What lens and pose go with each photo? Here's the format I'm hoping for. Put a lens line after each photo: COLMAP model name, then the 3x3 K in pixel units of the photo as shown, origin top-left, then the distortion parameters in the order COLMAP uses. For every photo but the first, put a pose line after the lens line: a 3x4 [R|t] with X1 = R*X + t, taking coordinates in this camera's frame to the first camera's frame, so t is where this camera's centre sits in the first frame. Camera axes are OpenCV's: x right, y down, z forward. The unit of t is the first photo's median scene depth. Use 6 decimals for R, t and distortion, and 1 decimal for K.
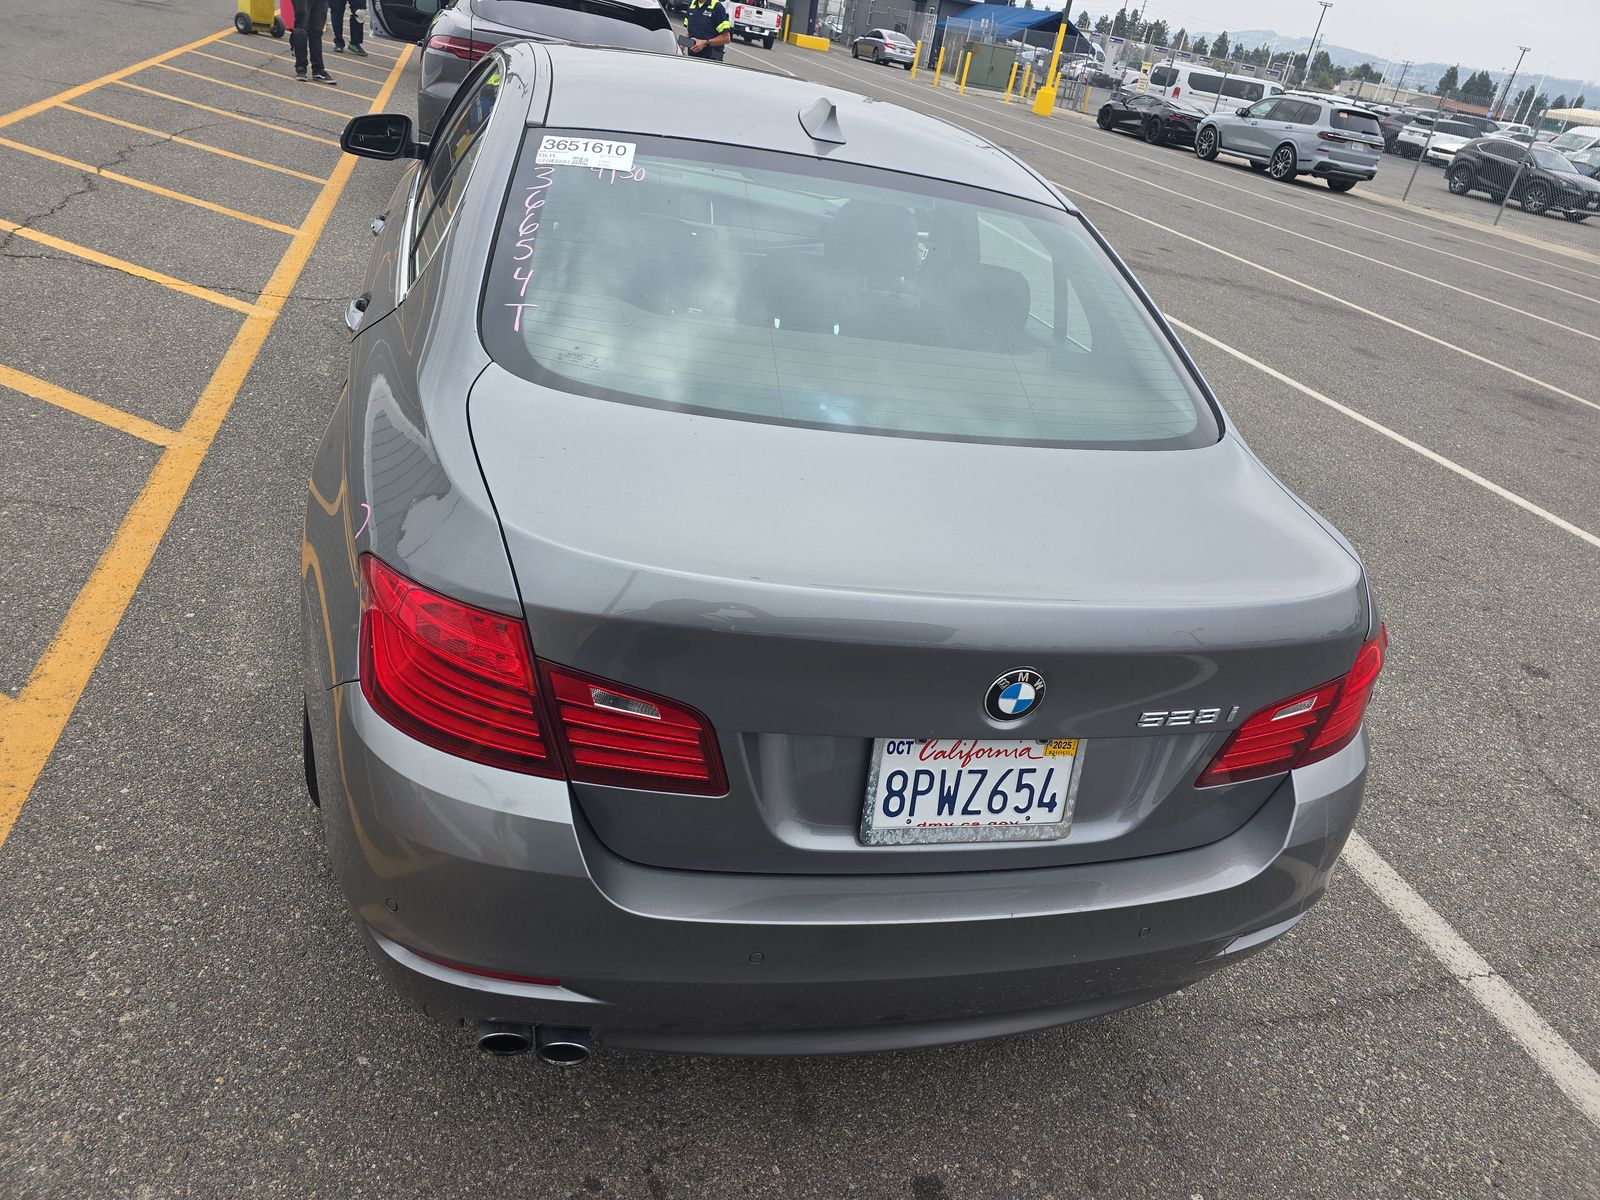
lens RADIAL K [[1077.5, 0, 796.9], [0, 1077.5, 595.6], [0, 0, 1]] dist [0.051248, -0.049022]
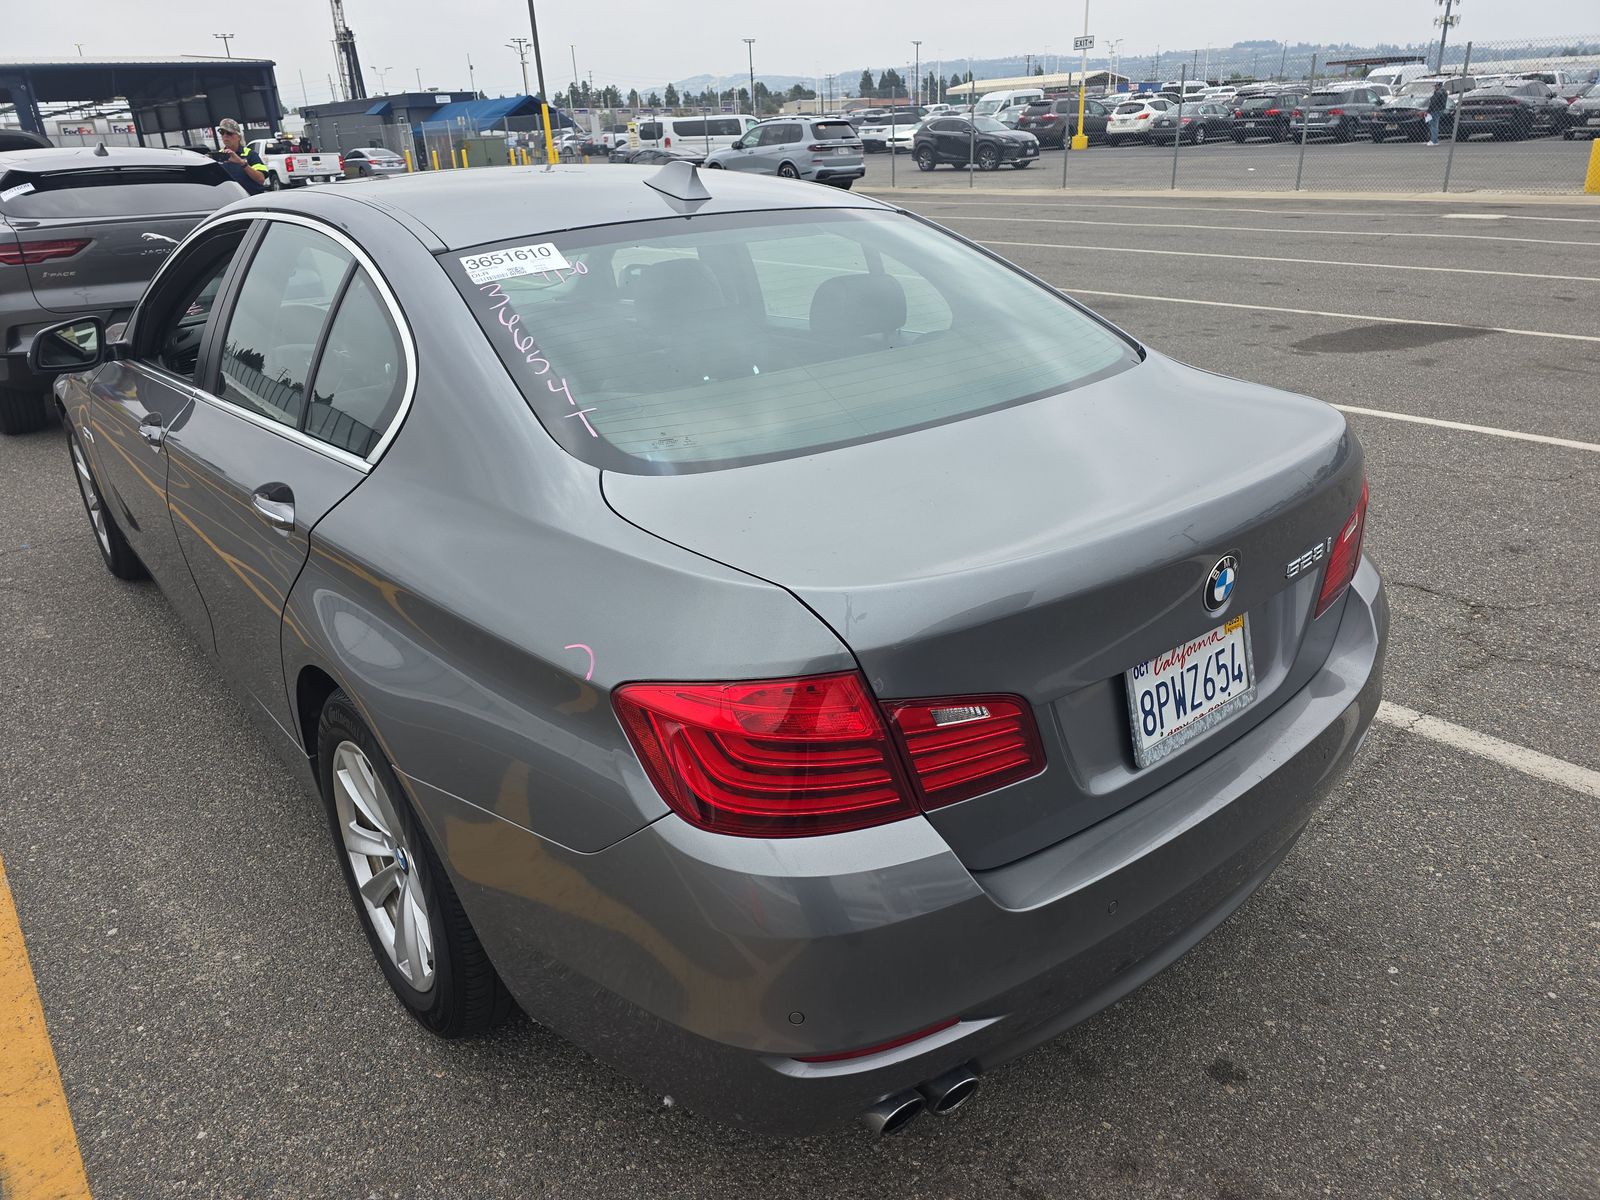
lens RADIAL K [[1077.5, 0, 796.9], [0, 1077.5, 595.6], [0, 0, 1]] dist [0.051248, -0.049022]
pose [[0.884656, -0.350633, 0.307312, -0.259804], [0.368588, 0.929593, -0.000414, -0.027357], [-0.285530, 0.113638, 0.951609, 0.030331]]
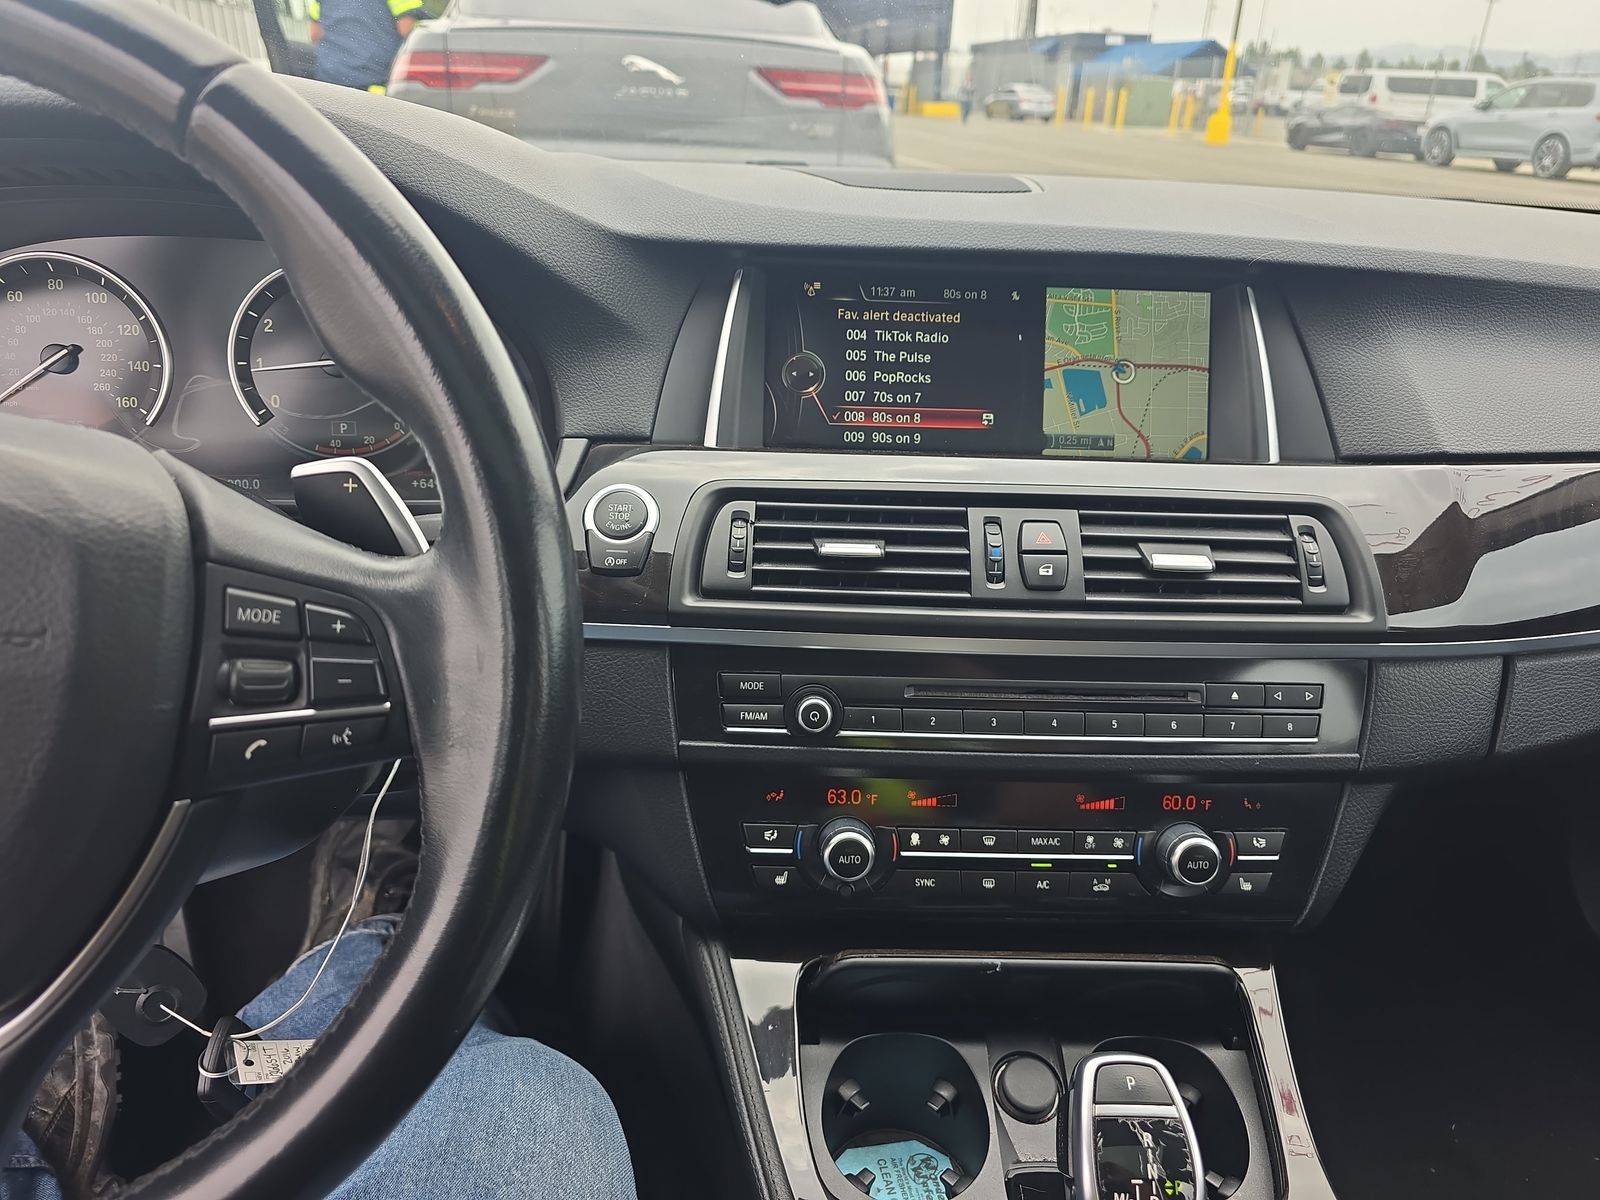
lens RADIAL K [[1077.5, 0, 796.9], [0, 1077.5, 595.6], [0, 0, 1]] dist [0.051248, -0.049022]
pose [[0.987314, -0.077322, -0.138678, -0.175502], [0.067844, 0.995107, -0.071825, -0.449452], [0.143553, 0.061505, 0.987729, 1.187175]]
